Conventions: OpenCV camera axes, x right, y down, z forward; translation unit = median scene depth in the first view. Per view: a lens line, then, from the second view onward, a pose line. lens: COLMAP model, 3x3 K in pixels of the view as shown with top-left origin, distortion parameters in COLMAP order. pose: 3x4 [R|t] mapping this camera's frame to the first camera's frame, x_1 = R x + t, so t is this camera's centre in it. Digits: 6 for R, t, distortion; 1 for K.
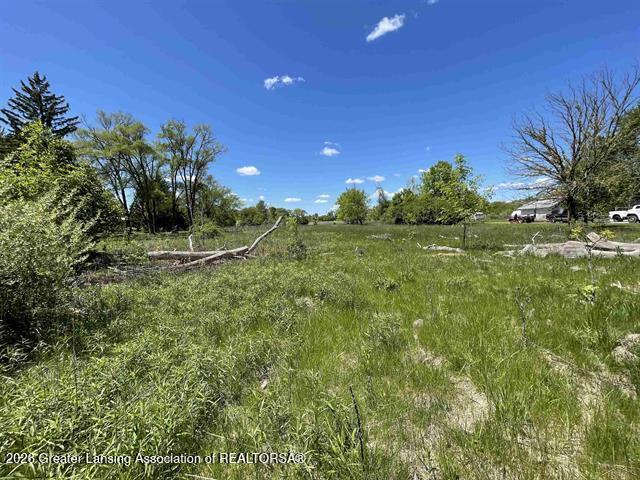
lens RADIAL K [[259.0, 0, 318.4], [0, 259.0, 241.4], [0, 0, 1]] dist [0.020083, -0.005759]
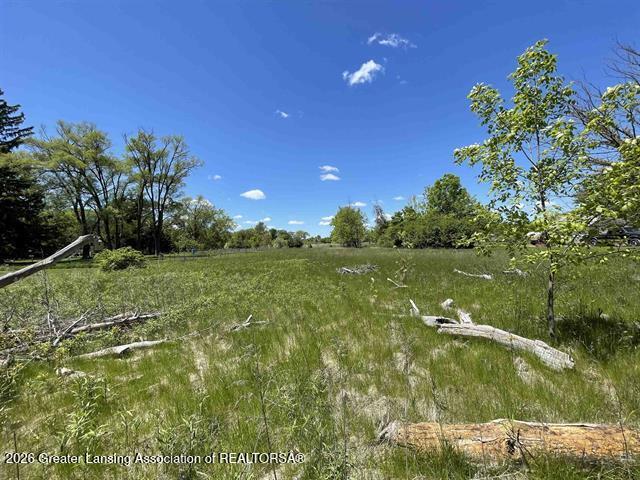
lens RADIAL K [[262.7, 0, 317.6], [0, 262.7, 237.9], [0, 0, 1]] dist [0.017774, 0.000034]
pose [[0.999857, -0.000278, -0.016922, 0.048856], [-0.001389, 0.995143, -0.098426, -0.009821], [0.016867, 0.098436, 0.995000, 0.116154]]
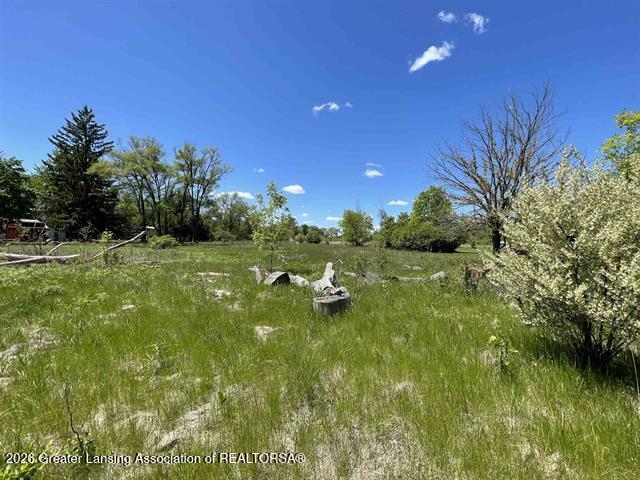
lens RADIAL K [[259.3, 0, 320.0], [0, 259.3, 240.0], [0, 0, 1]] dist [0.001741, 0.000597]
pose [[0.988979, 0.059596, -0.135531, 0.155323], [-0.070015, 0.994838, -0.073456, -0.005576], [0.130454, 0.082135, 0.988046, -0.002708]]
